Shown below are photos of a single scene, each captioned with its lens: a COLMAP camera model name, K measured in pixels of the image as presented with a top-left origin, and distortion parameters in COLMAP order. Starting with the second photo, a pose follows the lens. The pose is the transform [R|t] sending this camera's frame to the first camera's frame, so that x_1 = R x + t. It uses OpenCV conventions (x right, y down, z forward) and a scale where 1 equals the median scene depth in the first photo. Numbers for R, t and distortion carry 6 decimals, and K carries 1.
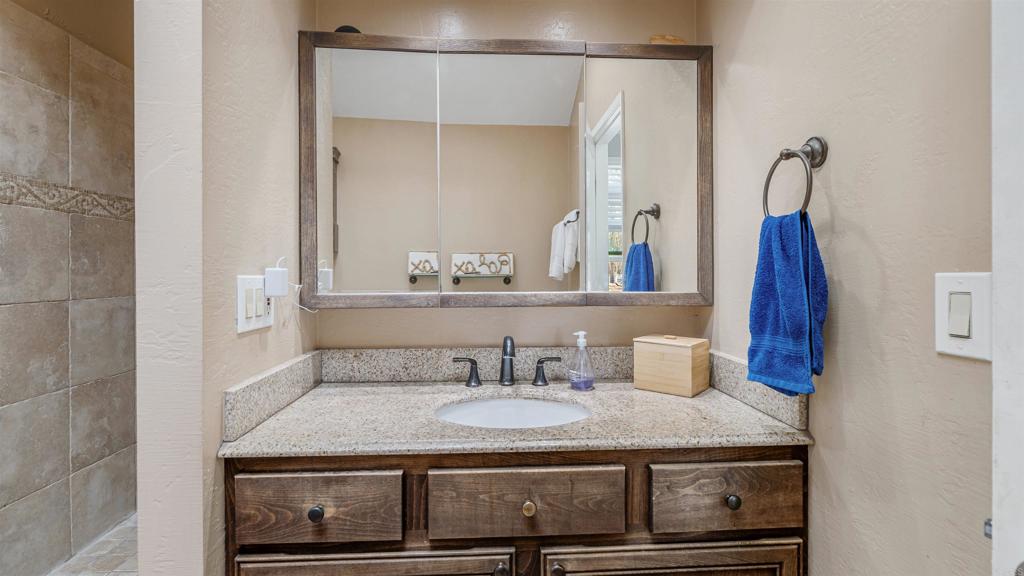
lens RADIAL K [[463.2, 0, 517.5], [0, 463.2, 278.4], [0, 0, 1]] dist [-0.003919, 0.000734]
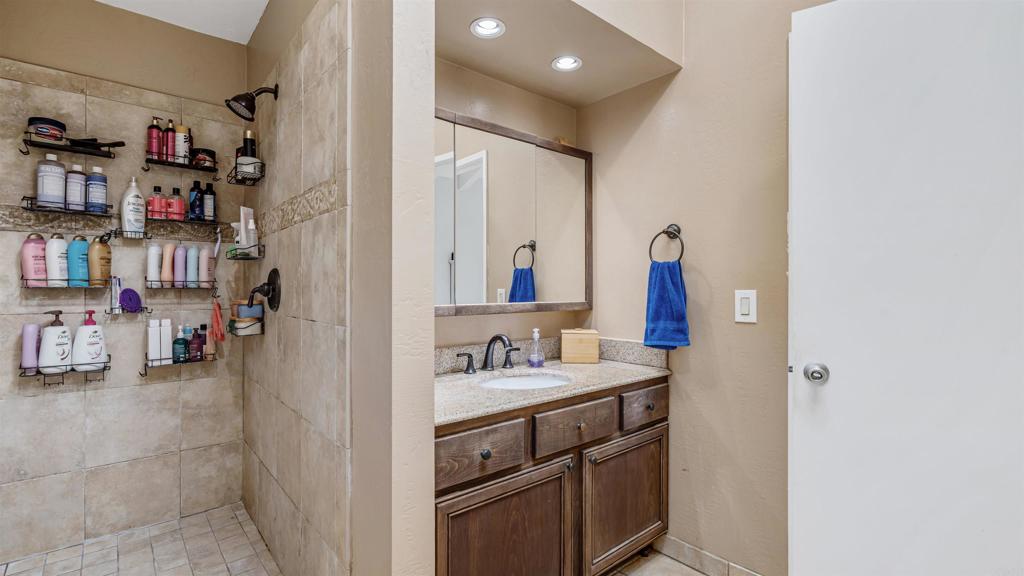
lens RADIAL K [[463.2, 0, 512.7], [0, 463.2, 288.5], [0, 0, 1]] dist [-0.003919, 0.000734]
pose [[0.794202, 0.002492, 0.607648, -1.152176], [0.003089, 0.999962, -0.008138, -0.004697], [-0.607646, 0.008340, 0.794164, -0.201357]]
